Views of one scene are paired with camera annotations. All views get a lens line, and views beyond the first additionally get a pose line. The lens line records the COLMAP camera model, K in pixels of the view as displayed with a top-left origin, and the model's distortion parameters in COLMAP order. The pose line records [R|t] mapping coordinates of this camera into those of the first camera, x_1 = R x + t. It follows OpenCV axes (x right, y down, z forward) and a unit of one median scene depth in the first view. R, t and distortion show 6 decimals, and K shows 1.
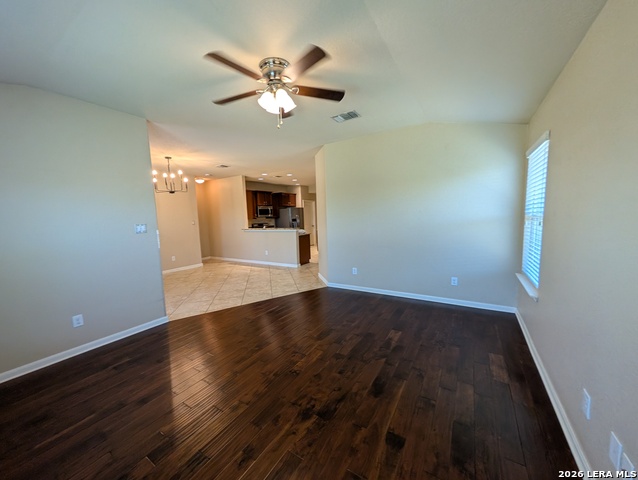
lens RADIAL K [[243.0, 0, 319.0], [0, 243.0, 240.0], [0, 0, 1]] dist [0.000274, 0.000087]
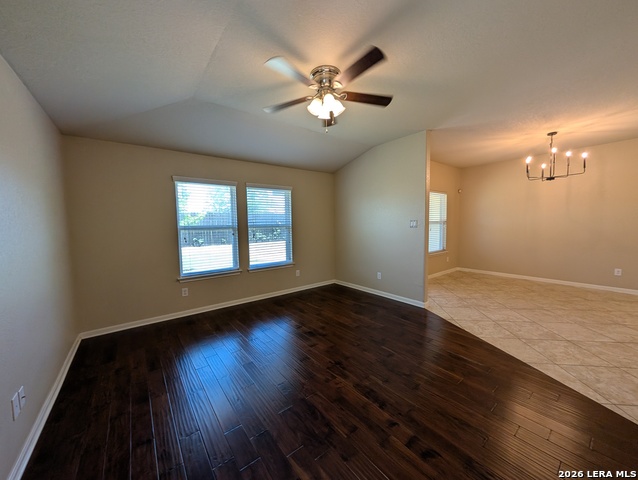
lens RADIAL K [[240.3, 0, 321.2], [0, 240.3, 245.8], [0, 0, 1]] dist [-0.000865, -0.000063]
pose [[-0.338895, 0.128362, -0.932026, 0.444120], [-0.065634, 0.985010, 0.159524, -0.076562], [0.938532, 0.115234, -0.325390, 0.730667]]
